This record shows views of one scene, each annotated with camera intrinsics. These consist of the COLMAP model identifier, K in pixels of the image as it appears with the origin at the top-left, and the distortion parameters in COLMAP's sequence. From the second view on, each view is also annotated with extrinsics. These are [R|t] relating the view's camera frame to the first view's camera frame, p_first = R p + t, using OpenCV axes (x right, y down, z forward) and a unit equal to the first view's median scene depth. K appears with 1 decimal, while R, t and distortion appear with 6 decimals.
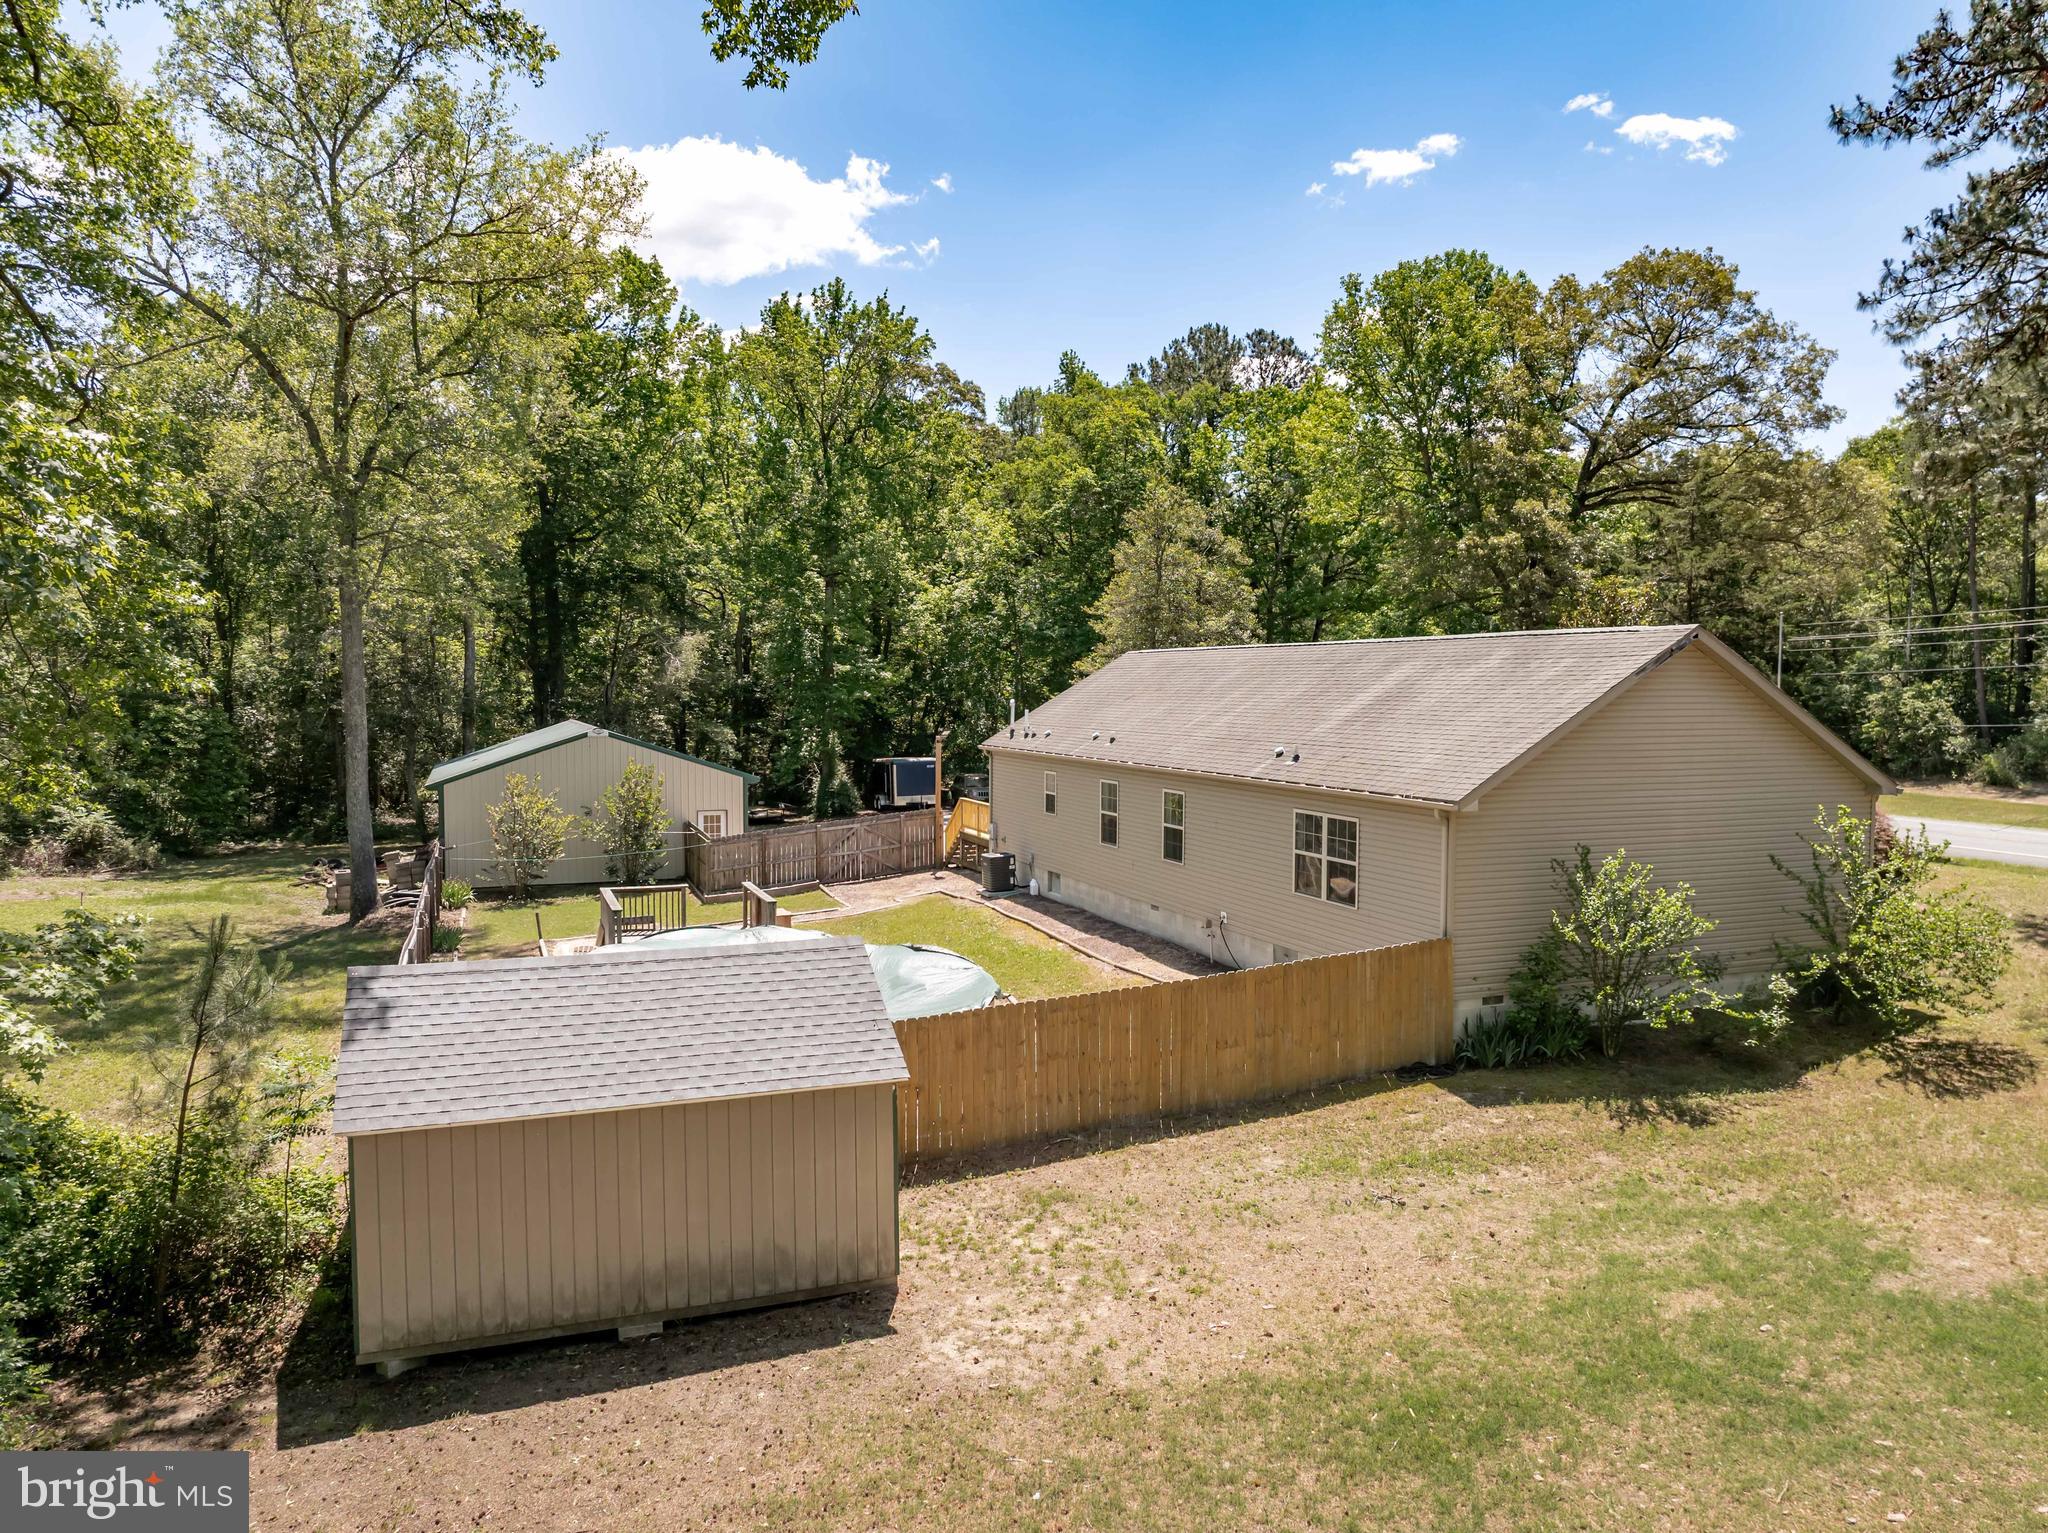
lens RADIAL K [[1441.2, 0, 1027.3], [0, 1441.2, 770.0], [0, 0, 1]] dist [-0.034085, 0.021746]
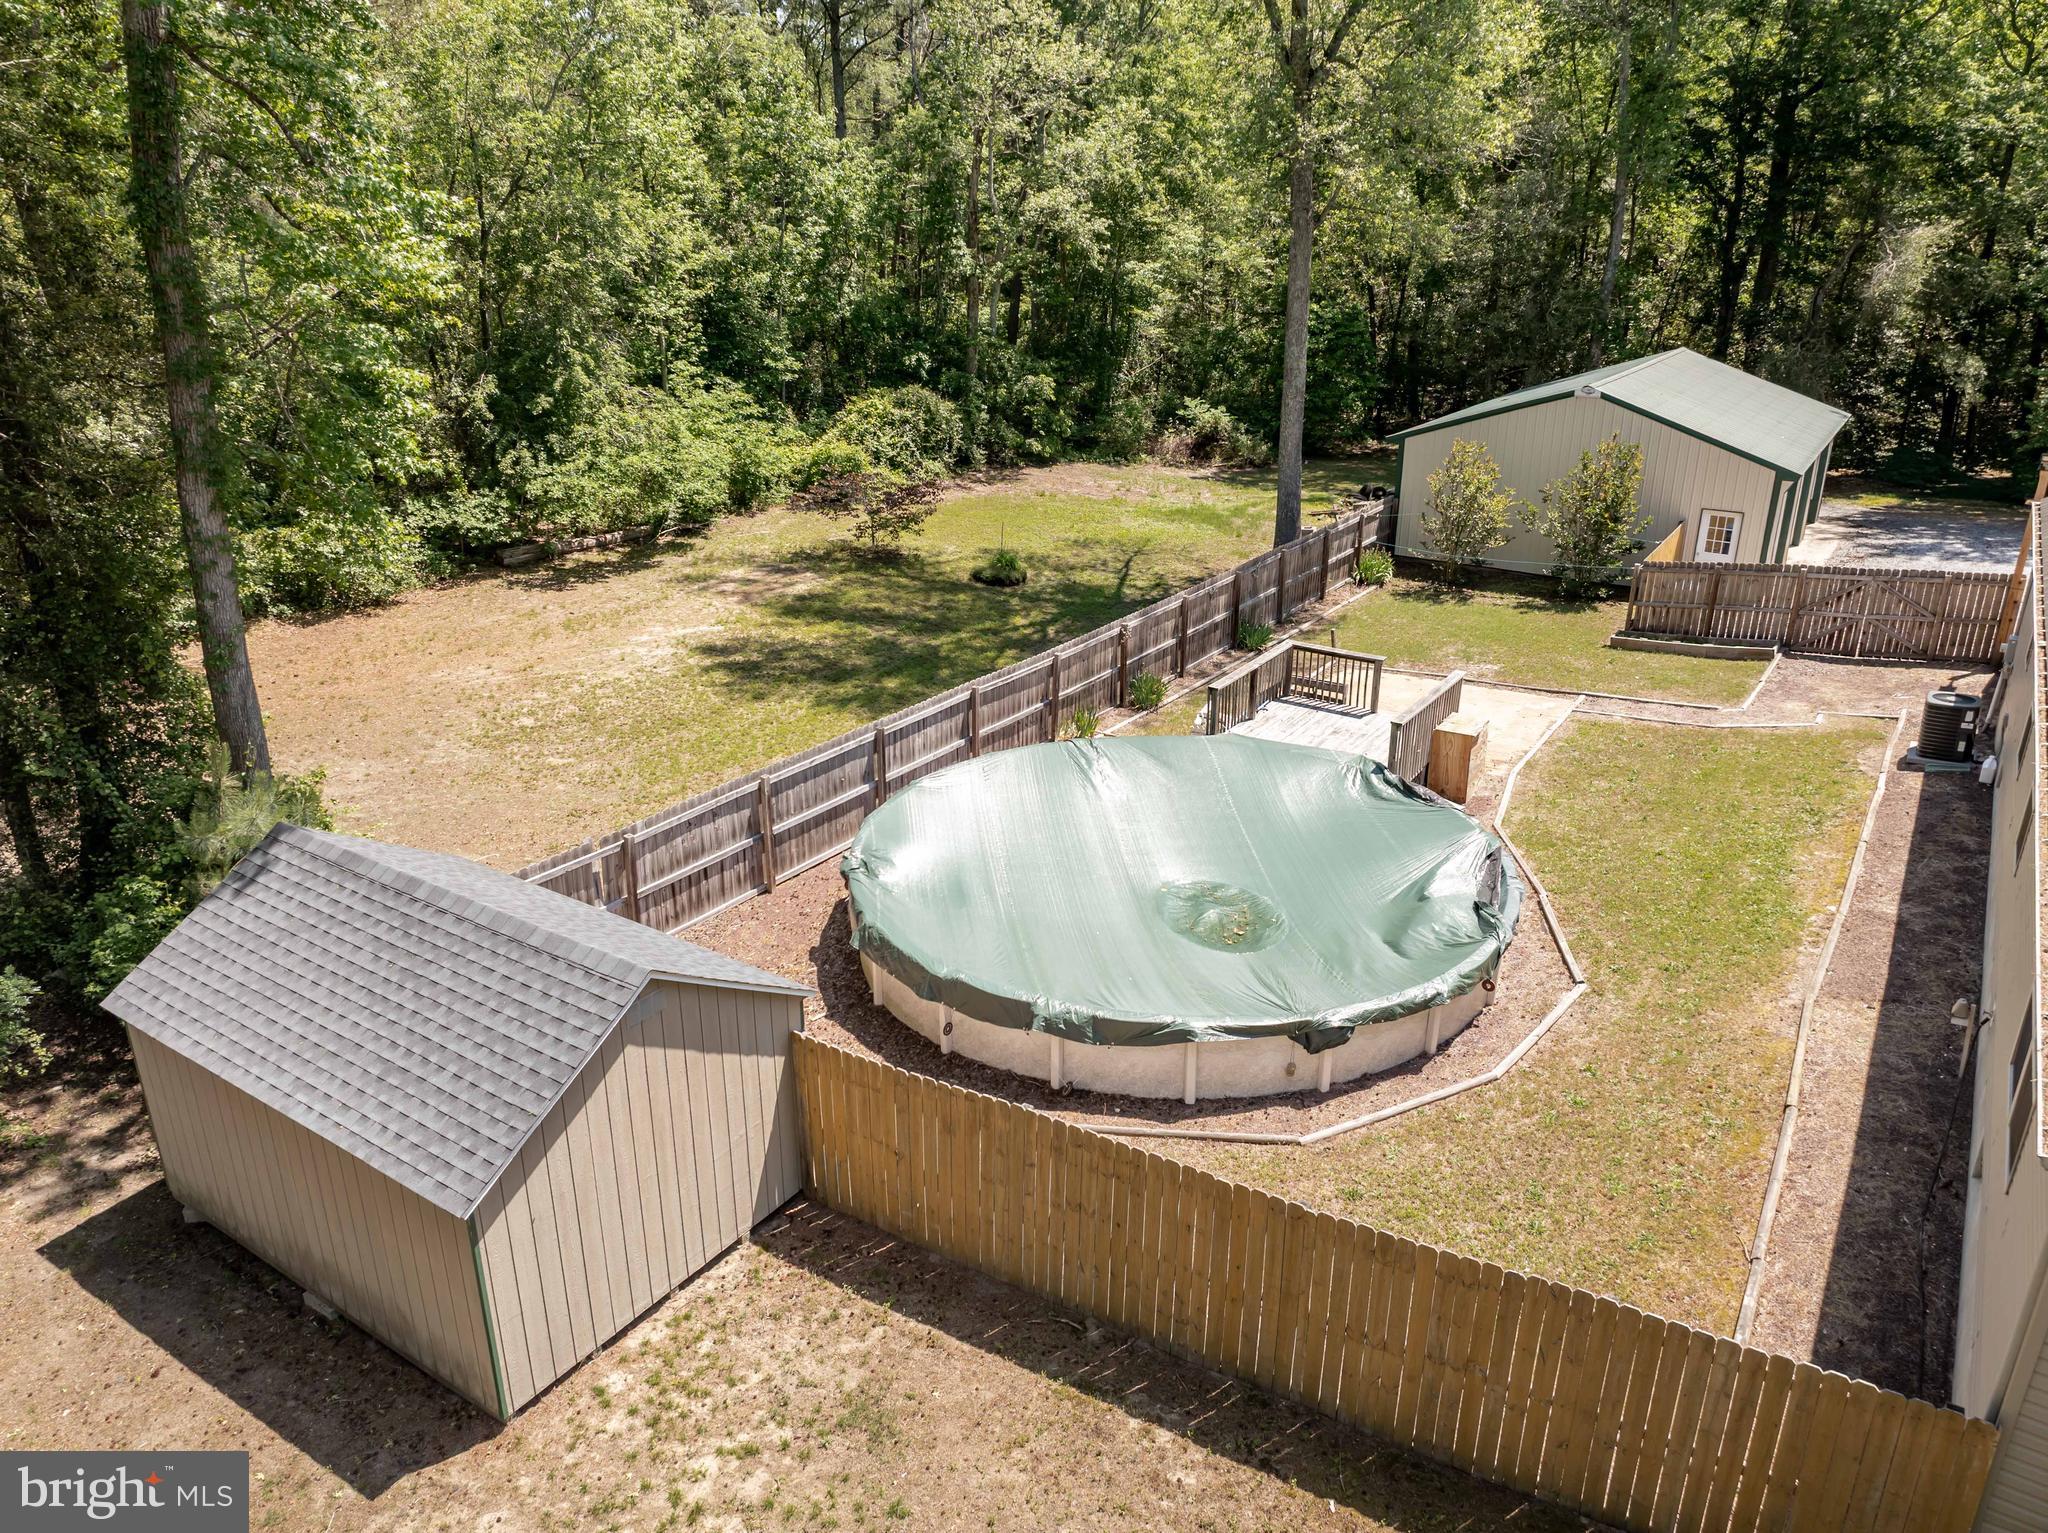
lens RADIAL K [[1441.2, 0, 1048.5], [0, 1441.2, 763.6], [0, 0, 1]] dist [-0.034085, 0.021746]
pose [[0.591880, 0.296089, -0.749673, 0.177931], [-0.054620, 0.942681, 0.329196, -0.077013], [0.804174, -0.153898, 0.574126, 0.281543]]
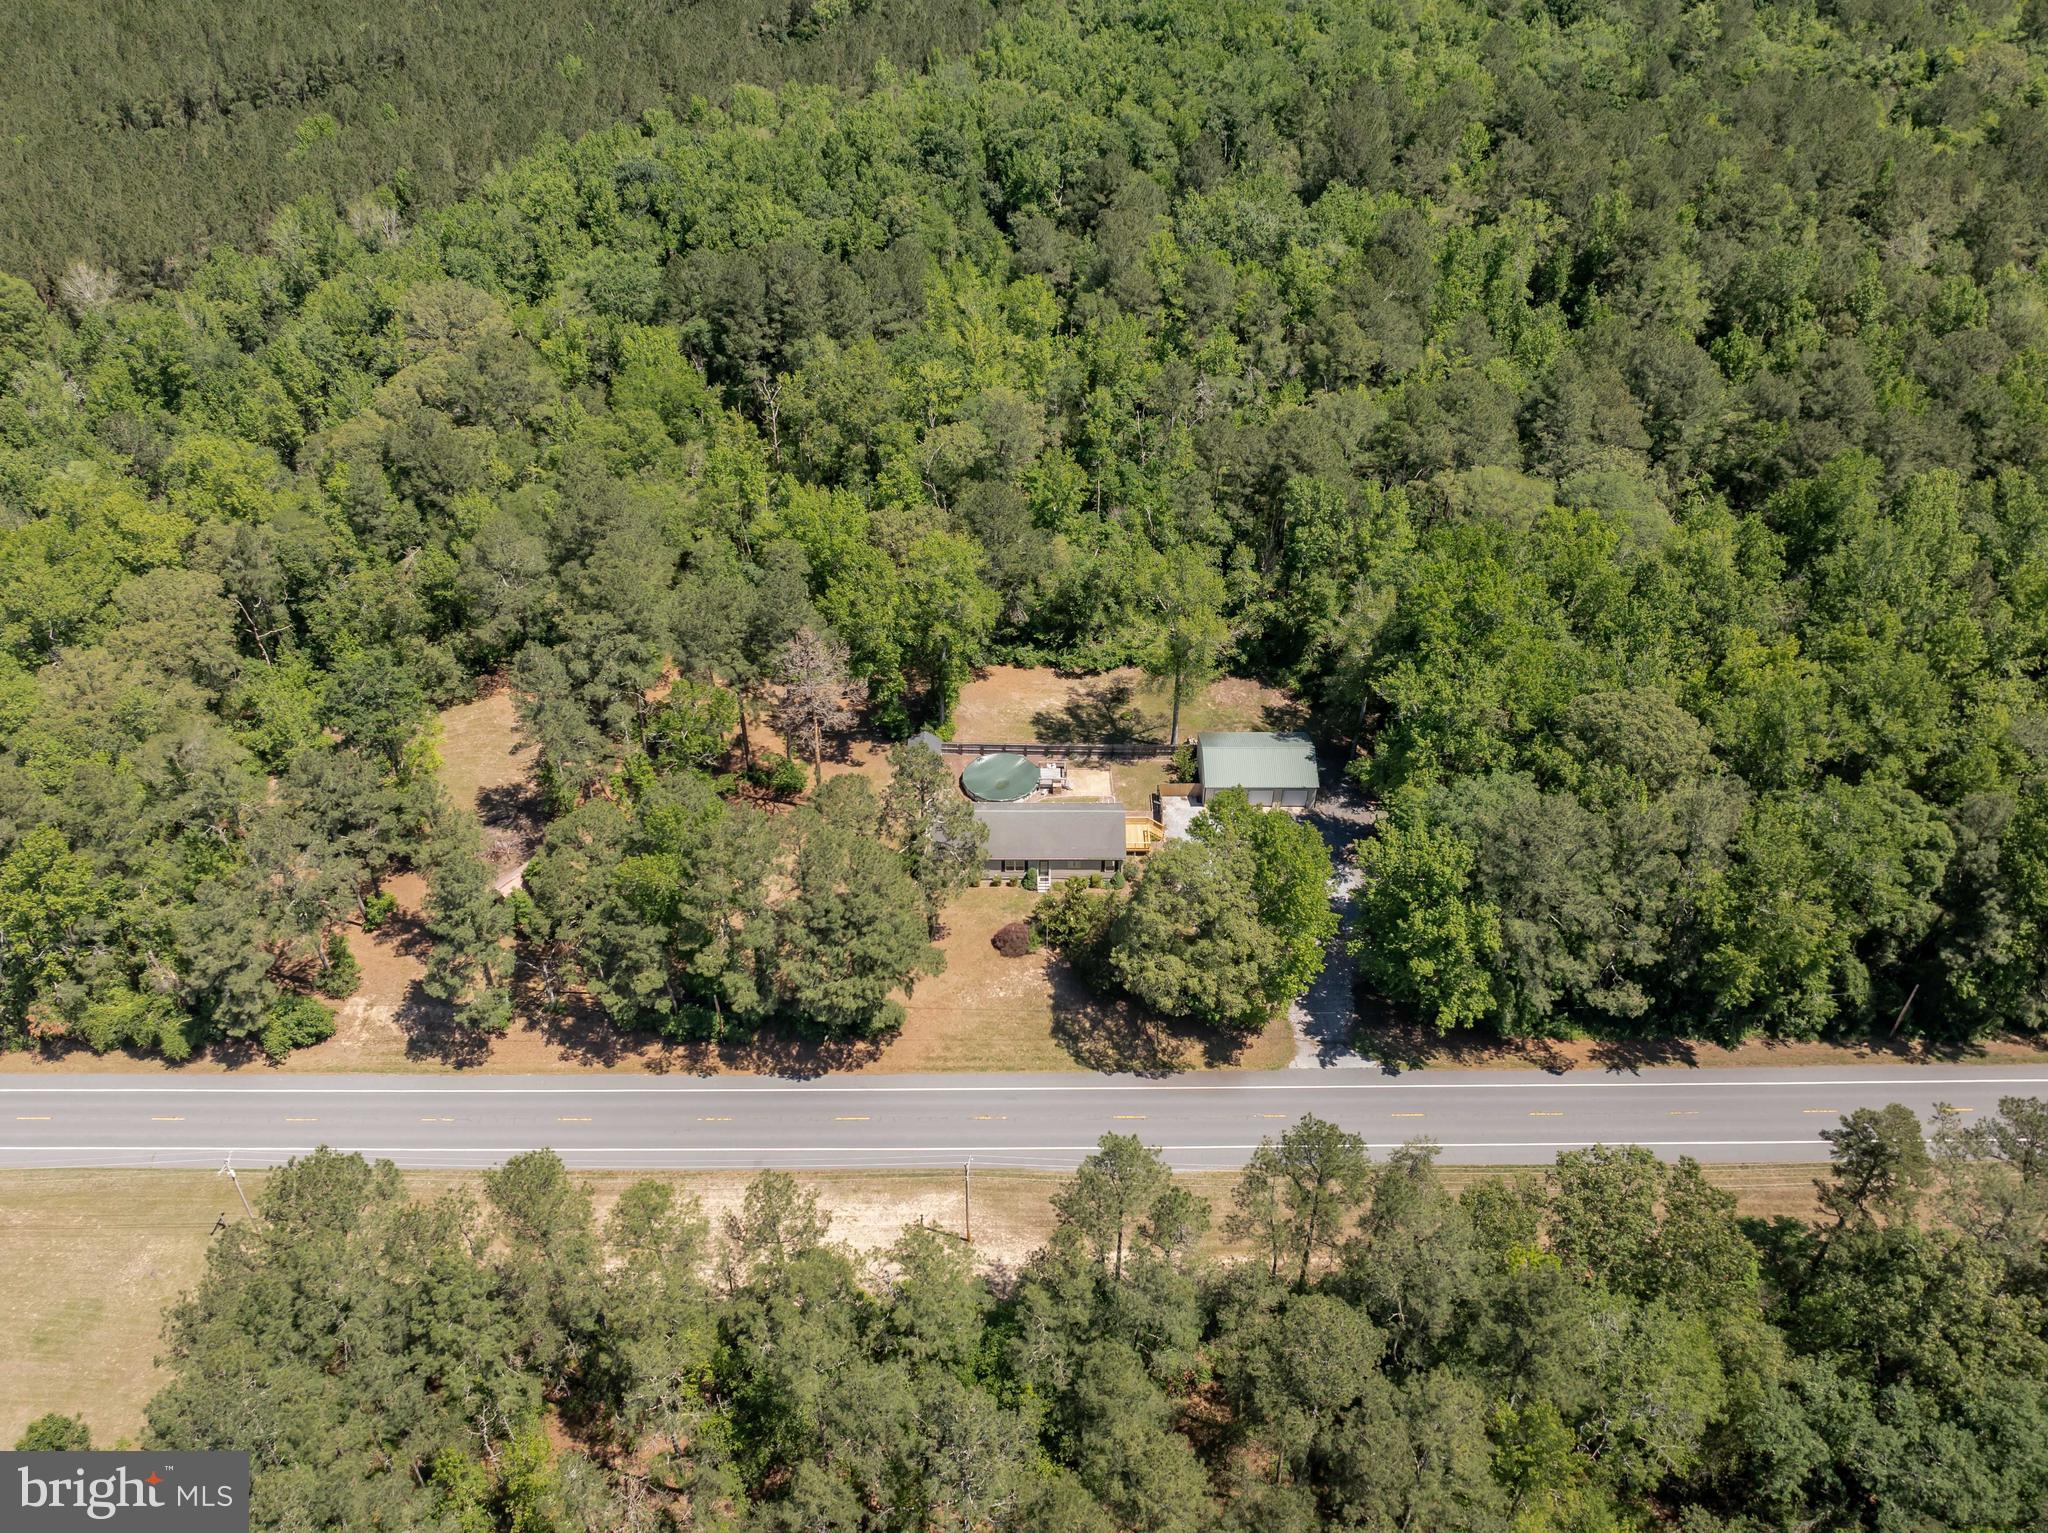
lens RADIAL K [[1629.7, 0, 1024.1], [0, 1629.7, 772.1], [0, 0, 1]] dist [-0.019694, -0.007714]
pose [[-0.361069, 0.577038, -0.732568, 2.850199], [-0.059378, 0.769743, 0.635587, -2.519476], [0.930647, 0.272989, -0.243666, 1.596663]]
